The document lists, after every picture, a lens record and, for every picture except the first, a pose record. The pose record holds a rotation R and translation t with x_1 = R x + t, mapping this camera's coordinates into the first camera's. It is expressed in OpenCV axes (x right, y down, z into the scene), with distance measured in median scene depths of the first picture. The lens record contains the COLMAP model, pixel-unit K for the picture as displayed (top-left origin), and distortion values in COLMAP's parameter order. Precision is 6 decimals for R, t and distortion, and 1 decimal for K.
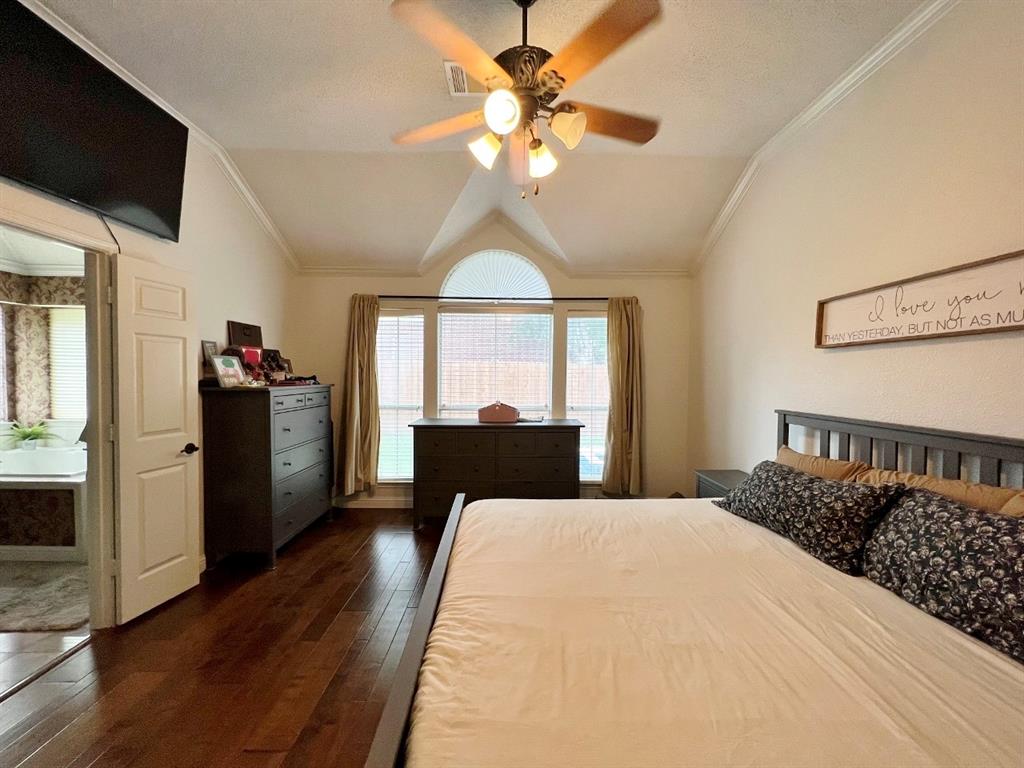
lens RADIAL K [[408.8, 0, 514.2], [0, 408.8, 384.5], [0, 0, 1]] dist [-0.000553, -0.000295]
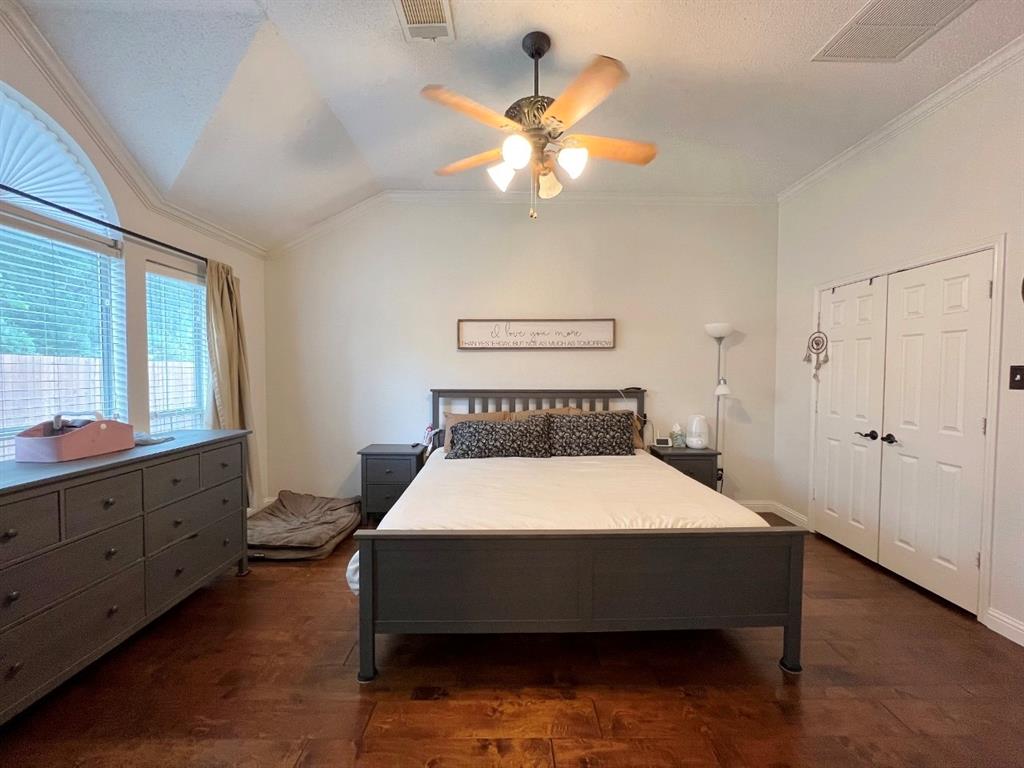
lens RADIAL K [[408.8, 0, 511.5], [0, 408.8, 383.8], [0, 0, 1]] dist [-0.000553, -0.000295]
pose [[0.003130, -0.036428, 0.999331, -0.835840], [0.020036, 0.999138, 0.036358, -0.004709], [-0.999794, 0.019908, 0.003857, 0.749450]]
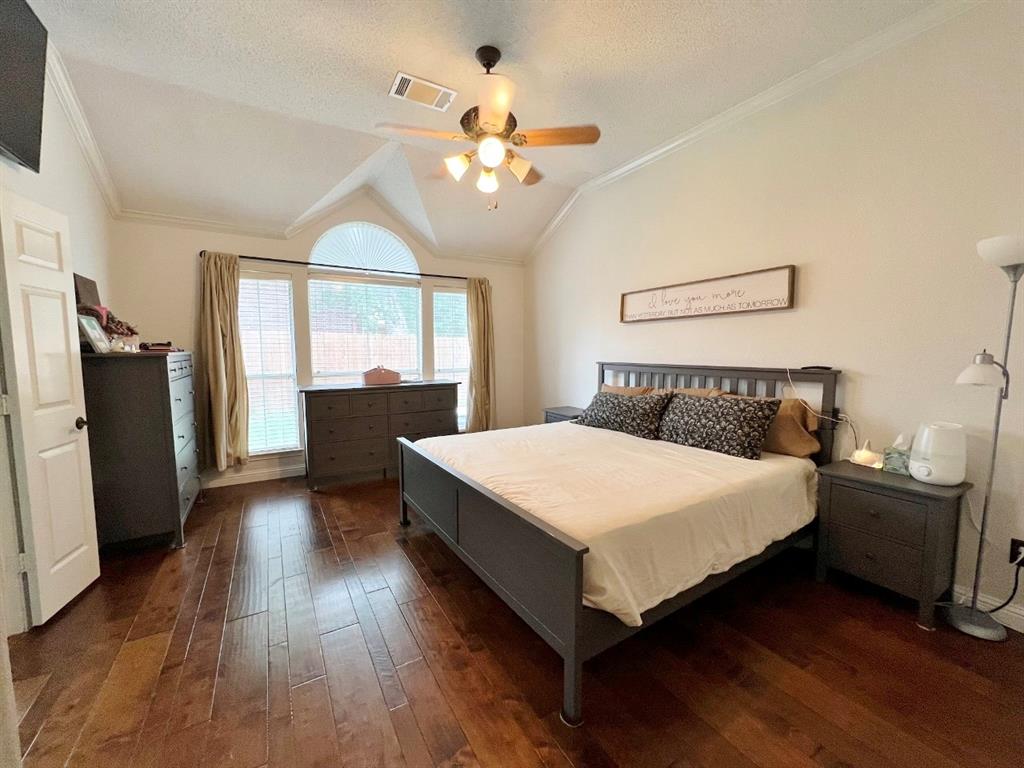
lens RADIAL K [[408.8, 0, 514.3], [0, 408.8, 382.8], [0, 0, 1]] dist [-0.000553, -0.000295]
pose [[0.863643, -0.050308, 0.501588, -0.444148], [0.019767, 0.997622, 0.066024, 0.034199], [-0.503717, -0.047106, 0.862584, -0.202744]]
